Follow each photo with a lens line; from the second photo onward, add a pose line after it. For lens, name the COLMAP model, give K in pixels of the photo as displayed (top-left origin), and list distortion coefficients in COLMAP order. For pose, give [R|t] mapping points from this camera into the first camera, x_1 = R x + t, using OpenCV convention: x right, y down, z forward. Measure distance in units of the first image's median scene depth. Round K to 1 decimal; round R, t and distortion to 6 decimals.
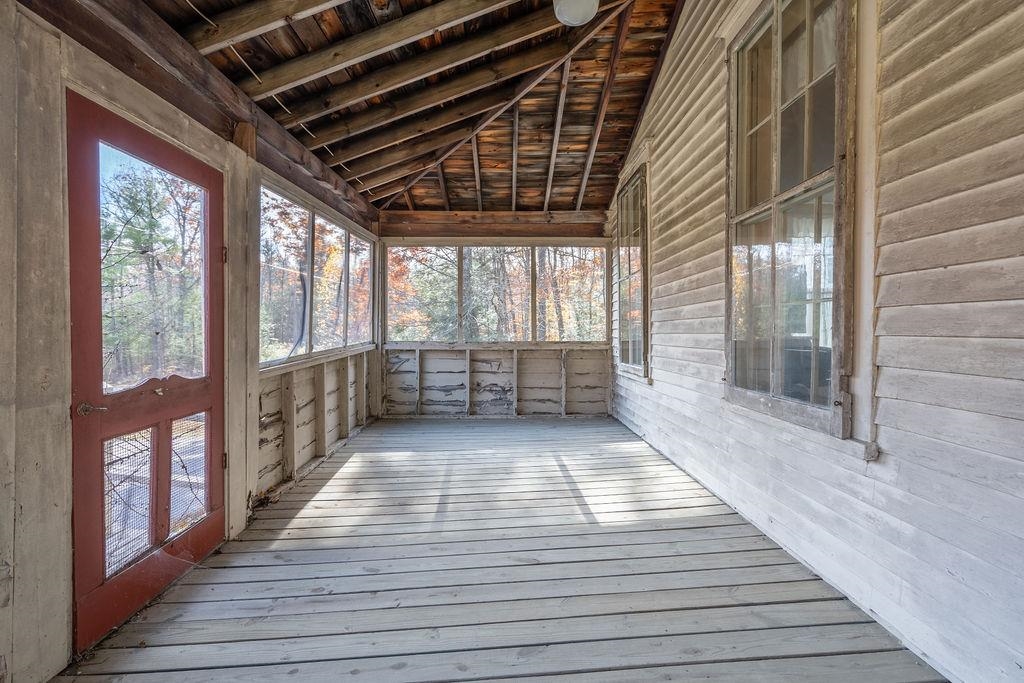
lens RADIAL K [[468.5, 0, 510.4], [0, 468.5, 343.5], [0, 0, 1]] dist [-0.001622, 0.000145]
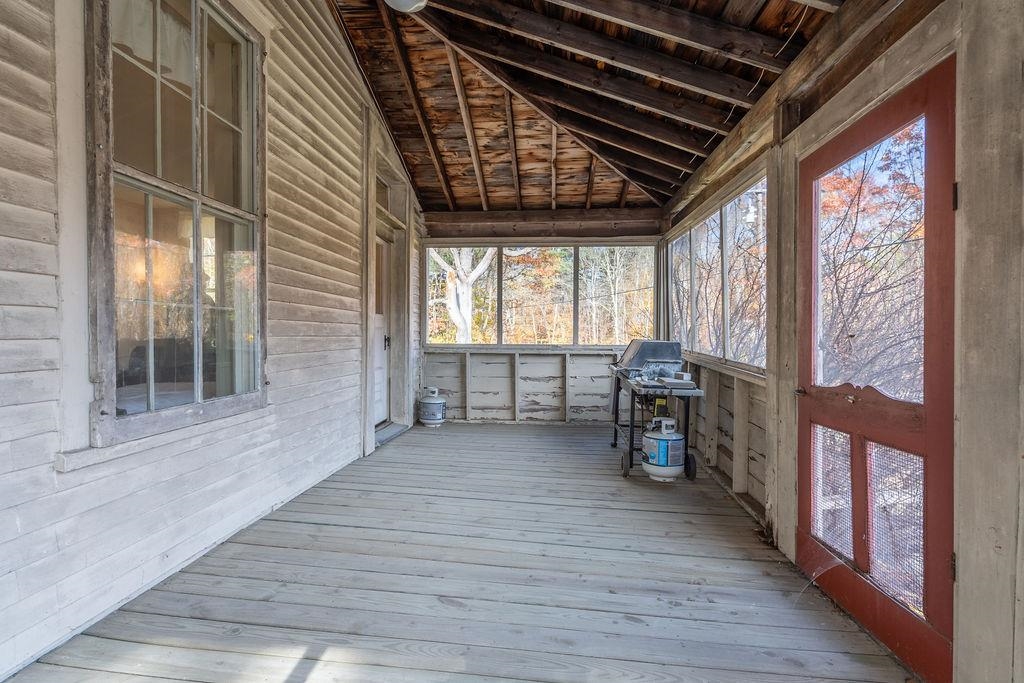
lens RADIAL K [[464.0, 0, 511.3], [0, 464.0, 343.1], [0, 0, 1]] dist [-0.003077, 0.000293]
pose [[-0.994635, -0.001961, 0.103425, -0.174576], [0.002994, 0.998856, 0.047731, -0.053439], [-0.103400, 0.047785, -0.993491, 1.964582]]
